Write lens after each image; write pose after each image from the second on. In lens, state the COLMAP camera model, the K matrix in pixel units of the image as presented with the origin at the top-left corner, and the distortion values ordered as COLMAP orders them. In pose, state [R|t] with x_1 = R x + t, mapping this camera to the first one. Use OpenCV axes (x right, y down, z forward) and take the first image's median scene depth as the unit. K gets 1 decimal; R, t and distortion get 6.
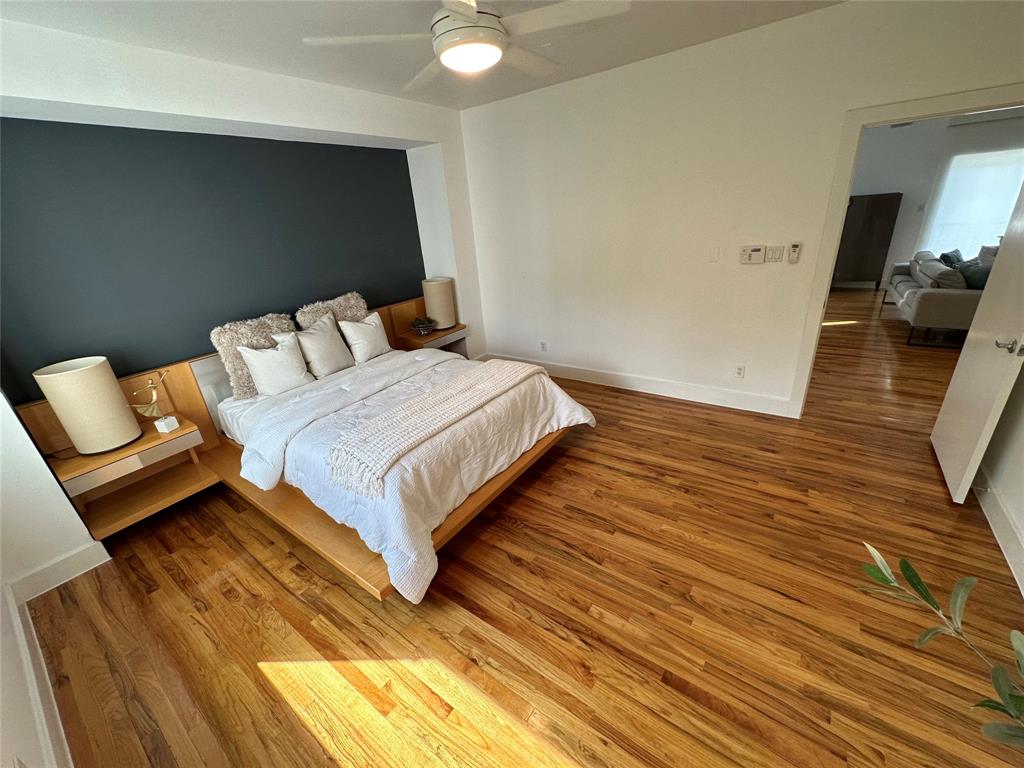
lens RADIAL K [[409.4, 0, 510.5], [0, 409.4, 382.7], [0, 0, 1]] dist [-0.005430, 0.001309]
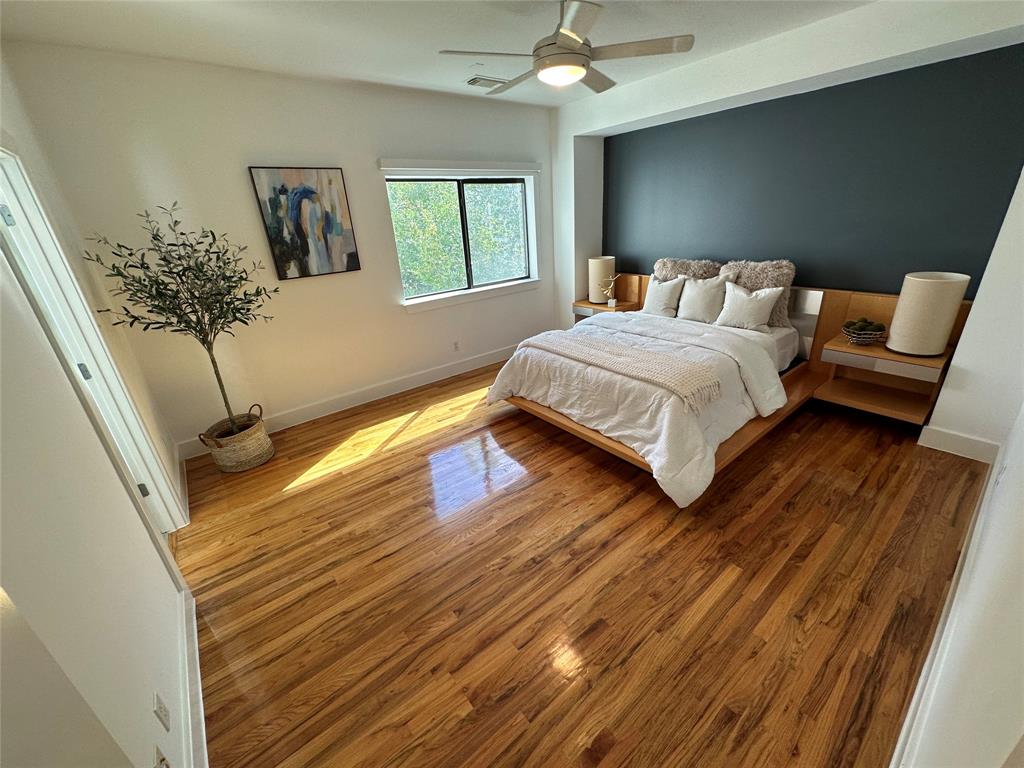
lens RADIAL K [[409.4, 0, 513.4], [0, 409.4, 382.9], [0, 0, 1]] dist [-0.005430, 0.001309]
pose [[-0.265395, 0.456849, -0.849031, 1.040702], [-0.289203, 0.802338, 0.522125, -0.464325], [0.919743, 0.384112, -0.080814, 0.954309]]
